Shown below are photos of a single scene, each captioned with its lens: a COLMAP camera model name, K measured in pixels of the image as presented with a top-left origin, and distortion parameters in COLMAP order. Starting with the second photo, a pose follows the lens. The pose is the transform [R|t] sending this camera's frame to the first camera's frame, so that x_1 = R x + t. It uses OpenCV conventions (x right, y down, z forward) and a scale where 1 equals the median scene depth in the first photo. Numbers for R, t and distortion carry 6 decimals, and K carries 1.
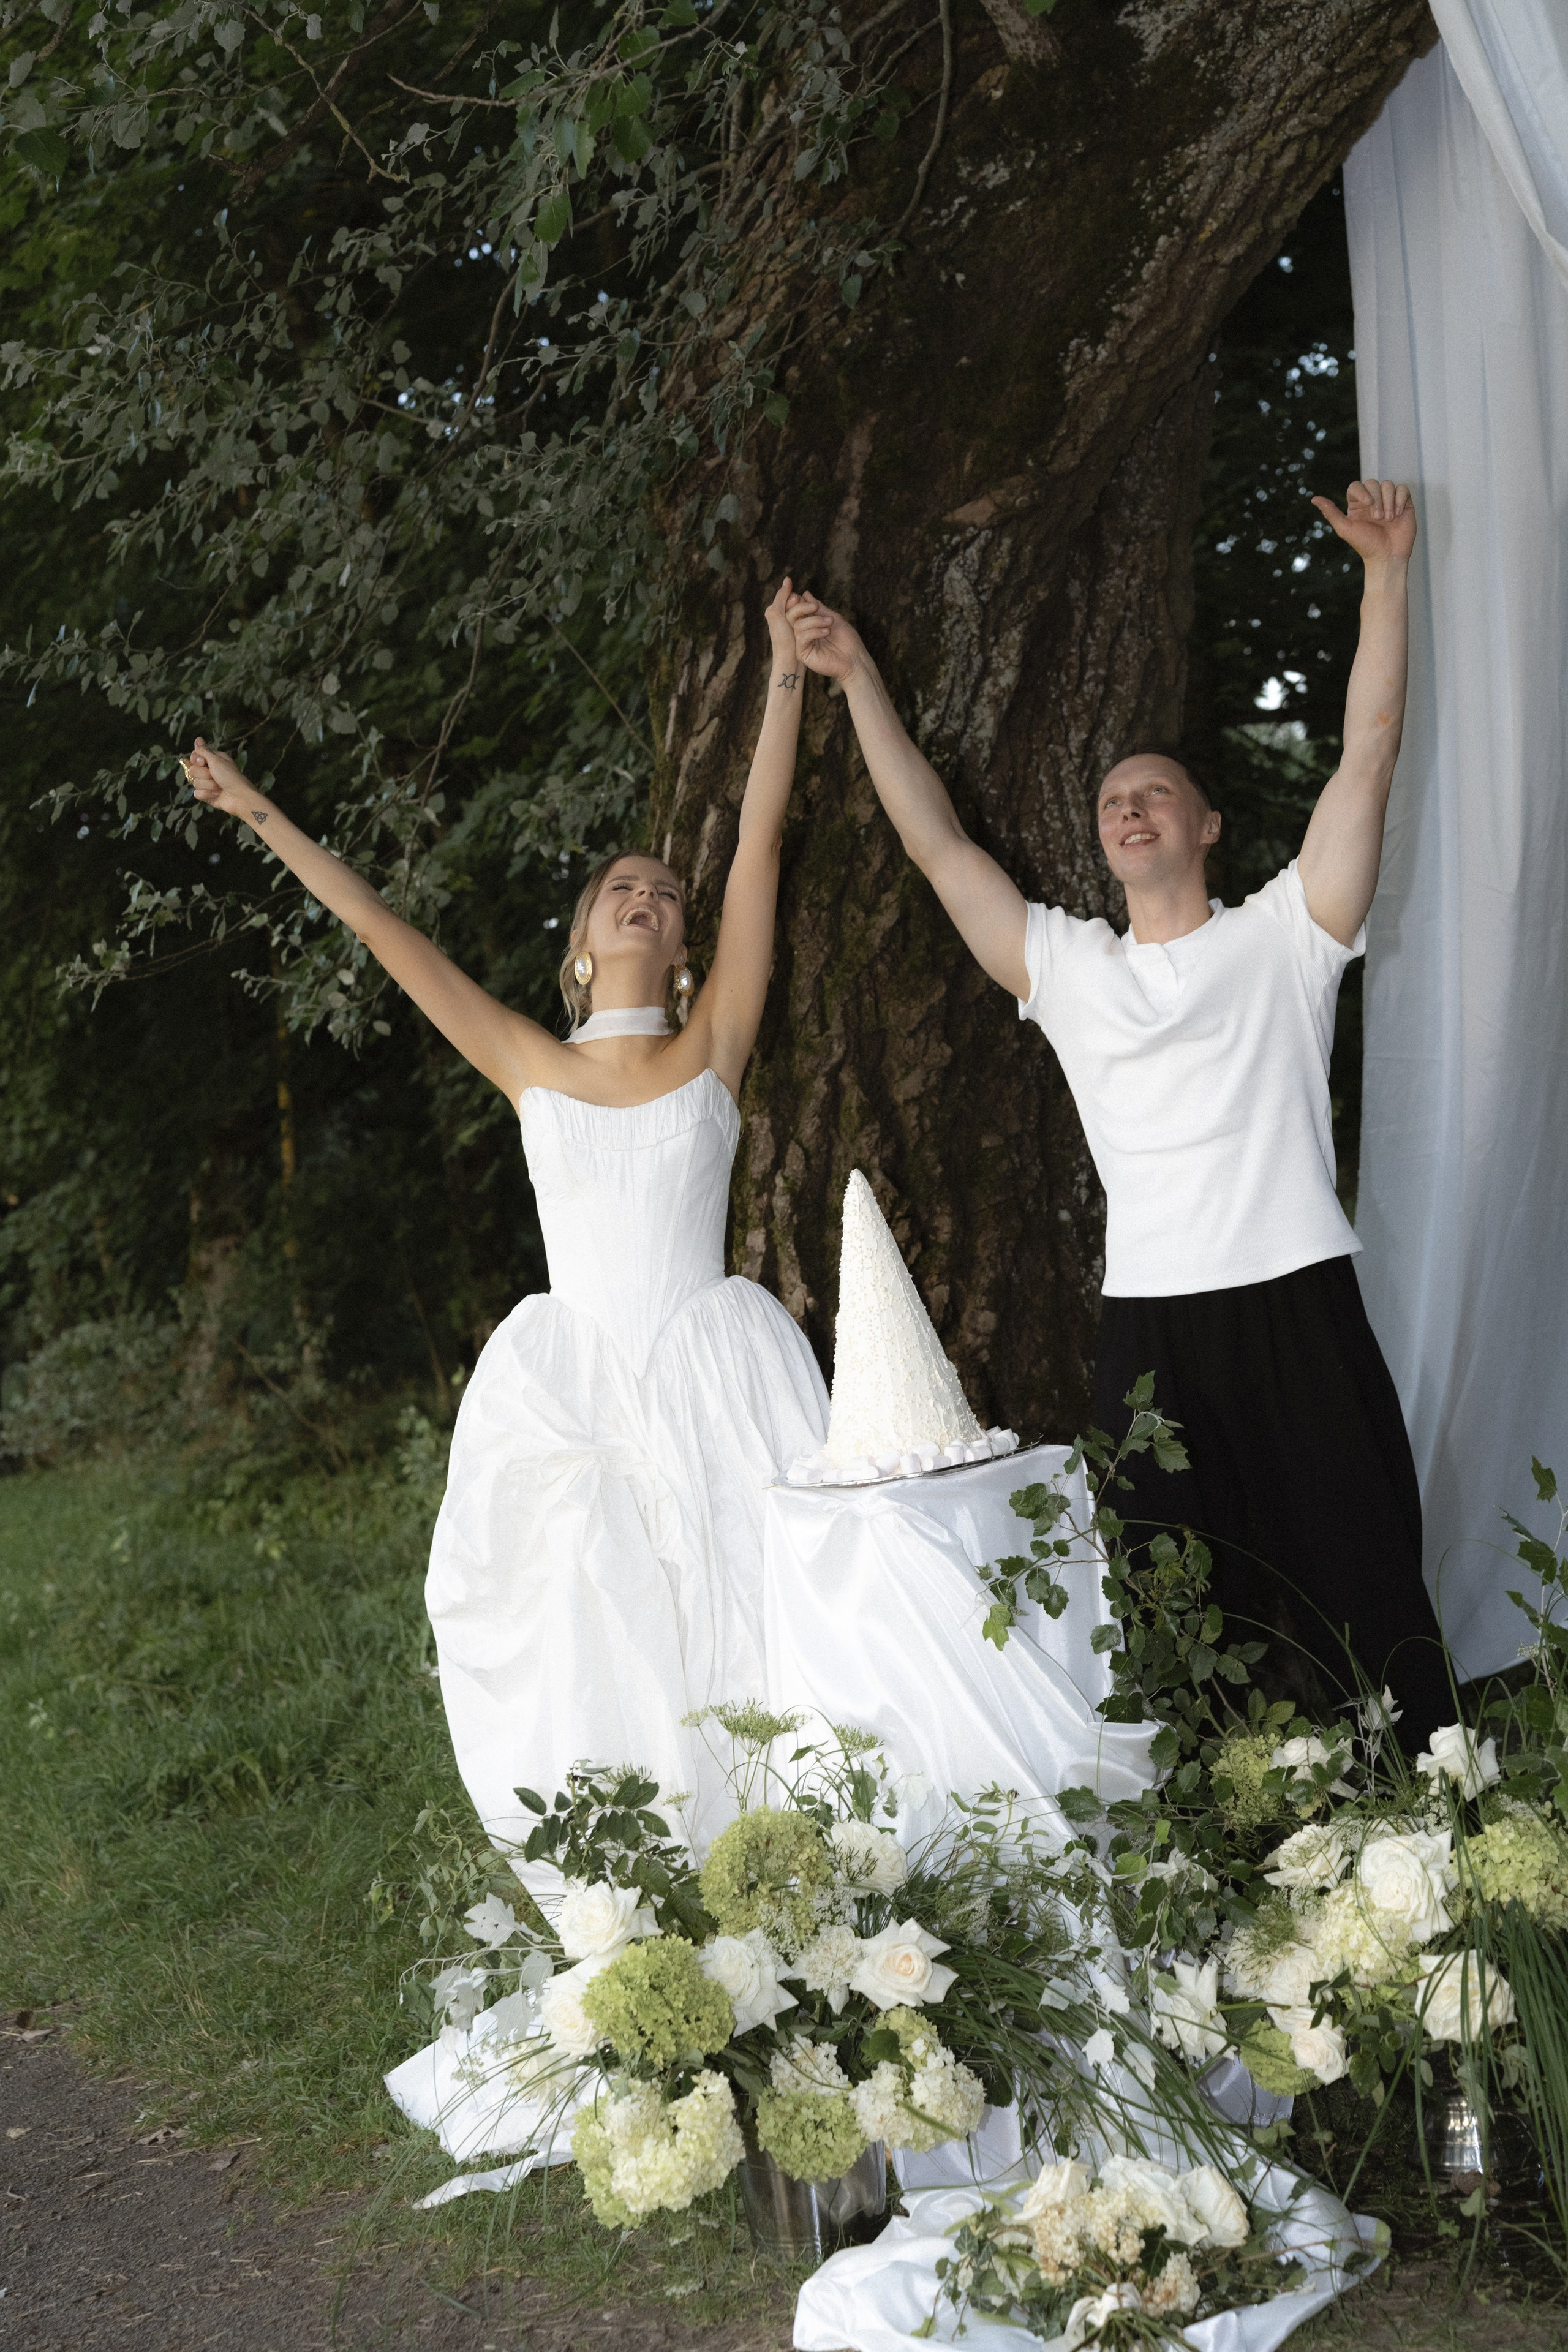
lens RADIAL K [[3541.3, 0, 784.0], [0, 3541.3, 1176.0], [0, 0, 1]] dist [-0.014003, -0.018607]
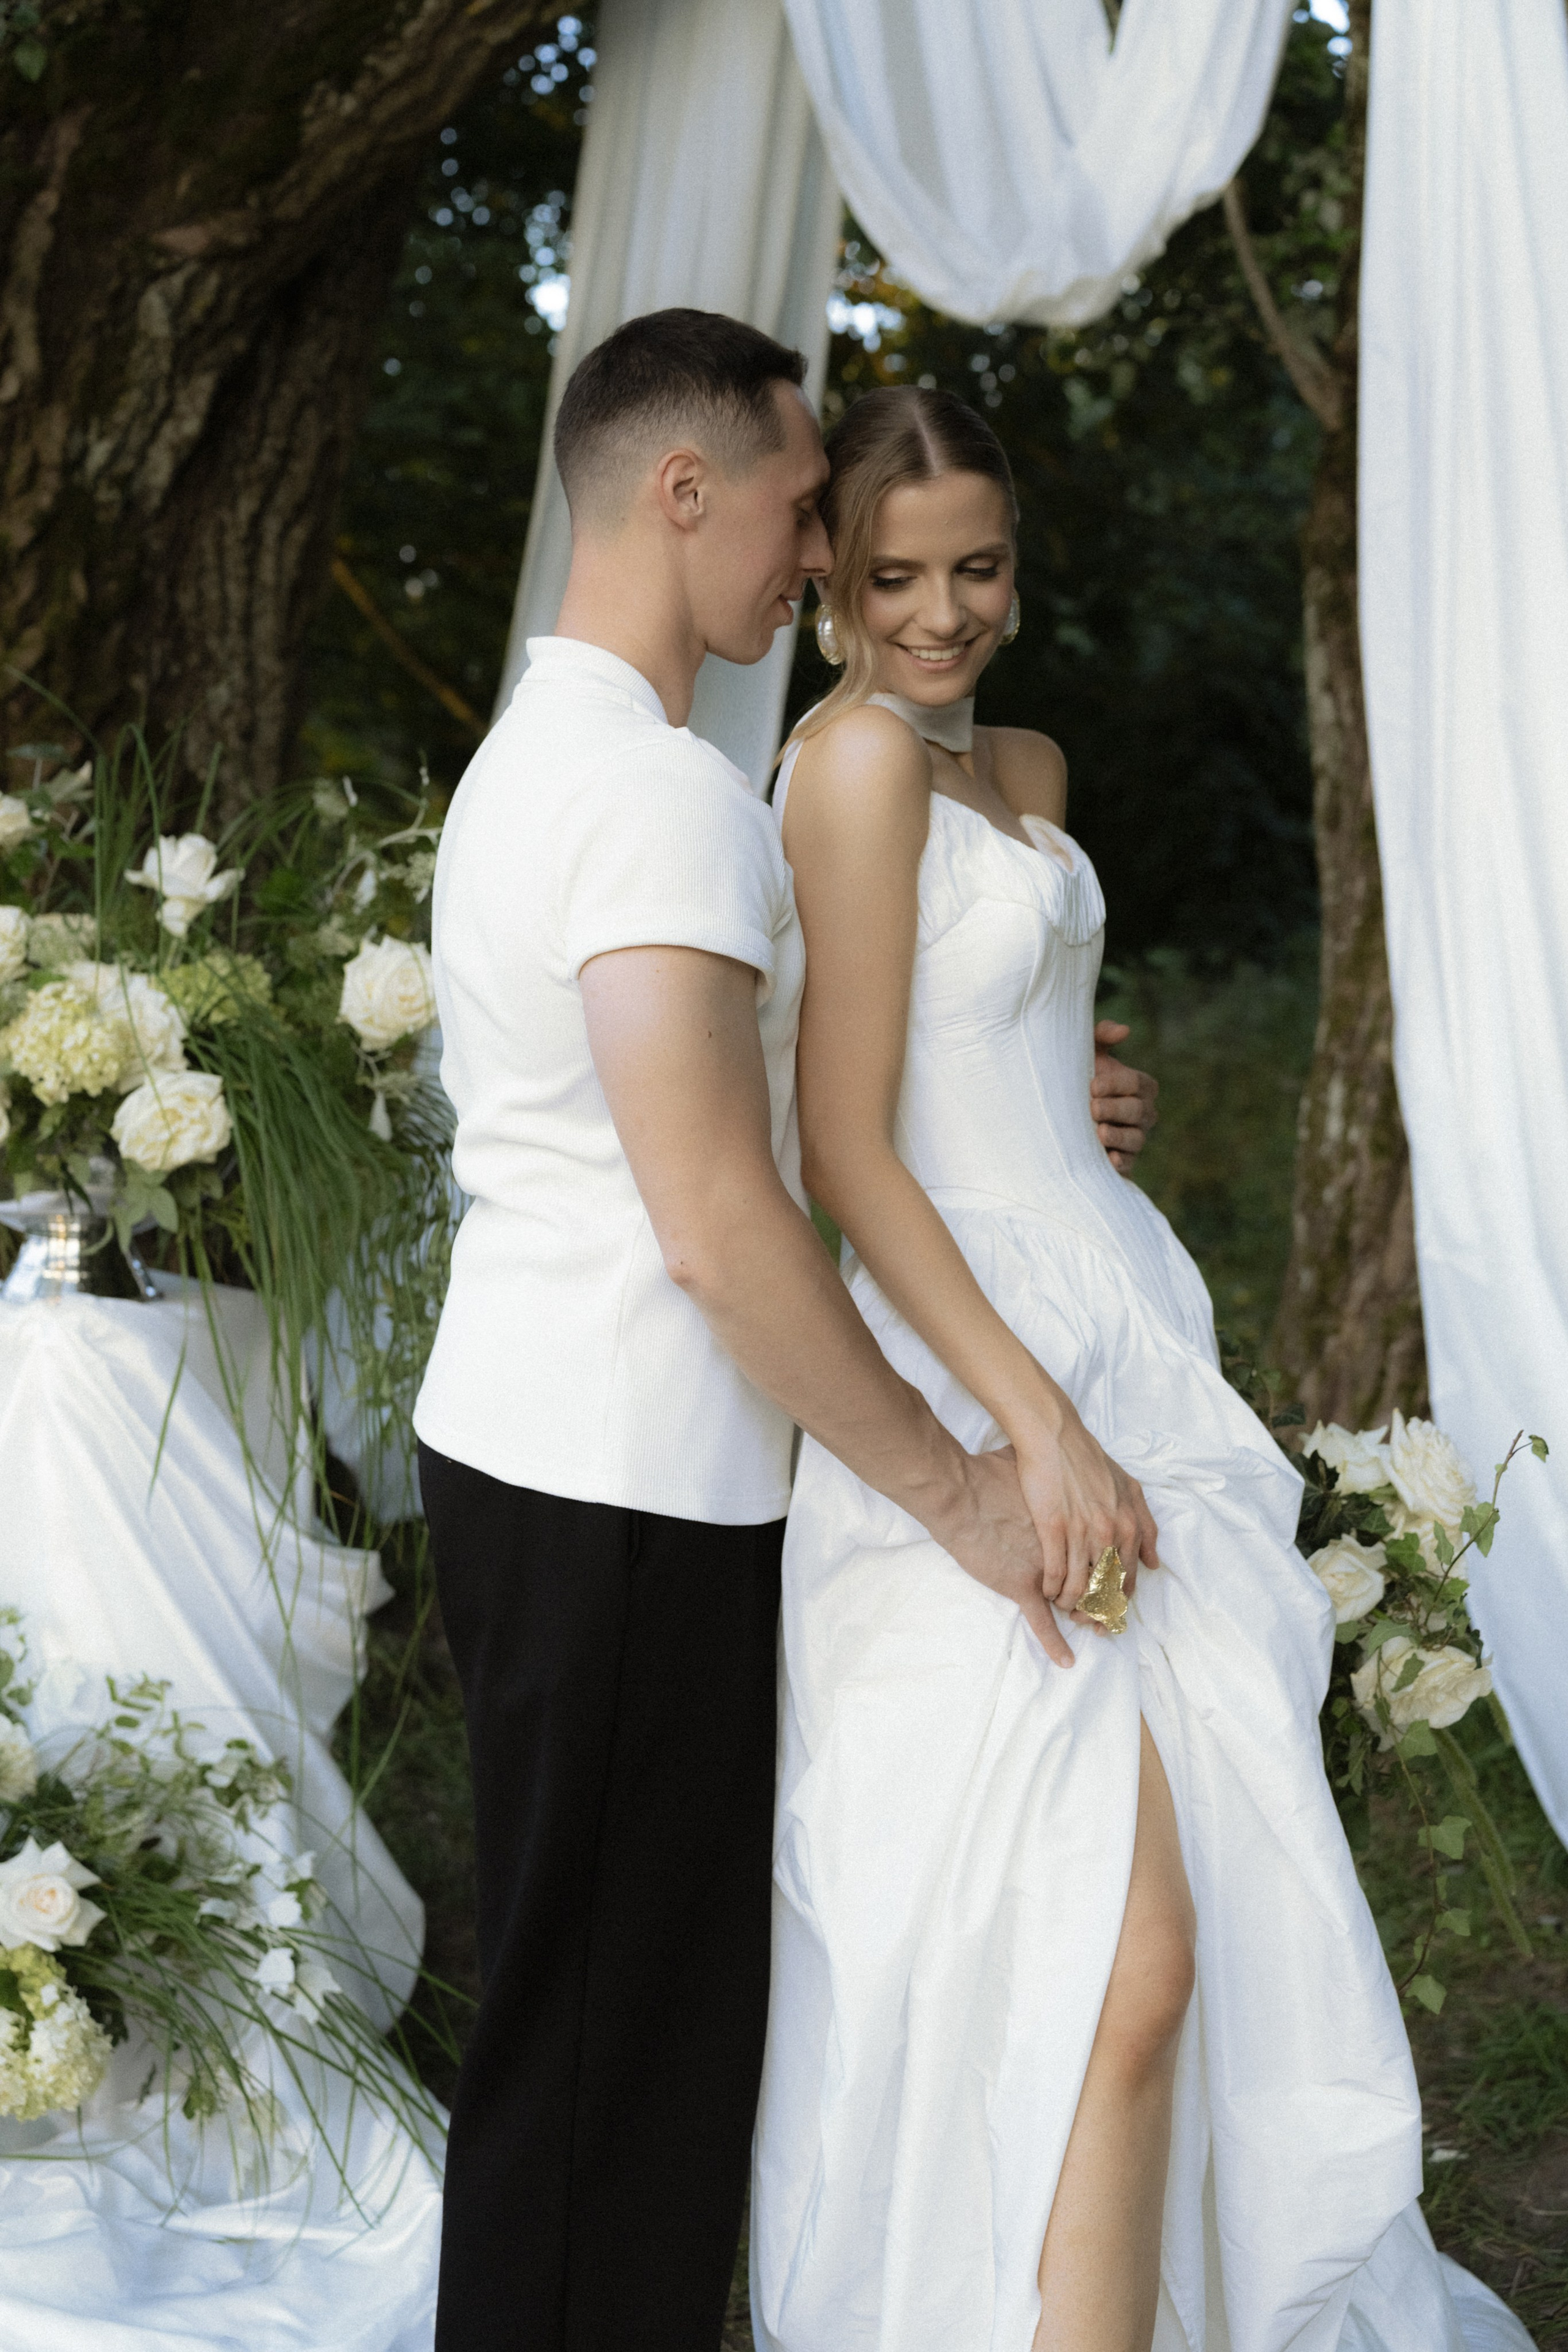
lens RADIAL K [[3118.8, 0, 784.0], [0, 3118.8, 1176.0], [0, 0, 1]] dist [-0.001437, -0.016600]
pose [[0.919459, 0.145709, 0.365192, -0.063897], [-0.169652, 0.984912, 0.034166, -0.001255], [-0.354703, -0.093370, 0.930305, 0.166974]]
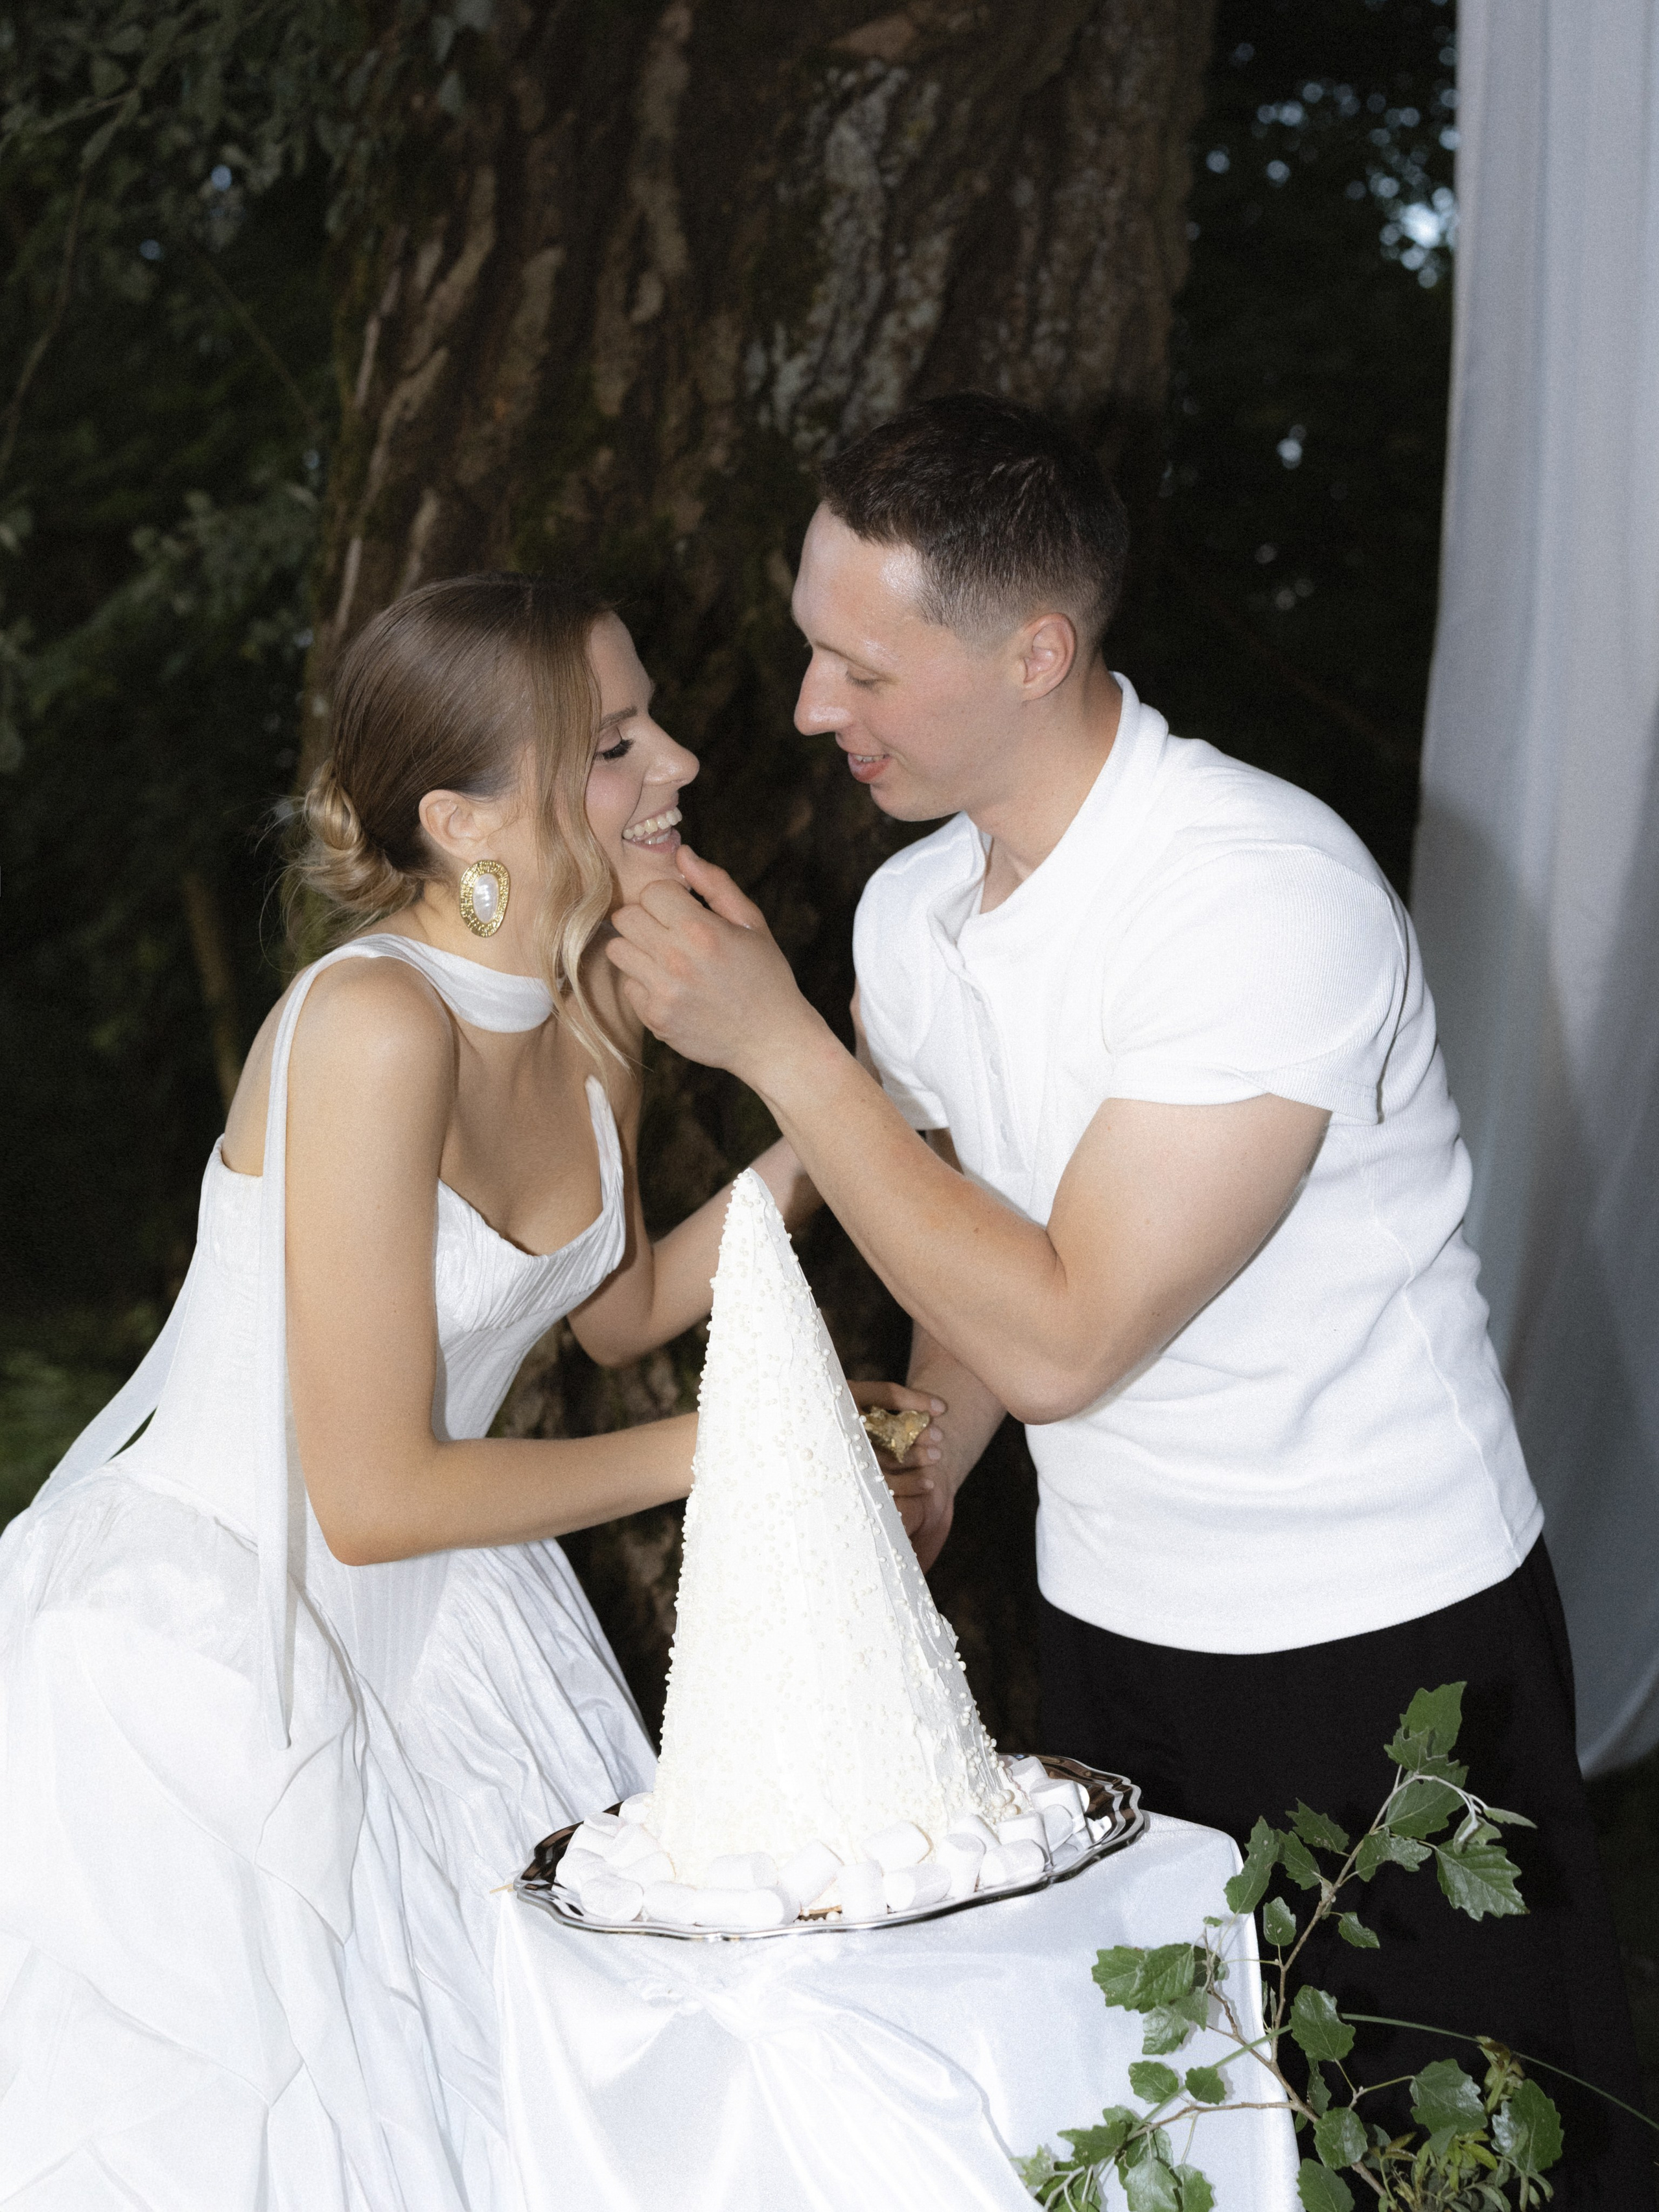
lens RADIAL K [[3449.6, 0, 829.5], [0, 3449.6, 1106.0], [0, 0, 1]] dist [0.036727, 0.017324]
pose [[0.993870, 0.040104, 0.103028, -0.009210], [-0.041435, 0.999083, 0.010810, -0.009565], [-0.102499, -0.015013, 0.994620, 0.405469]]
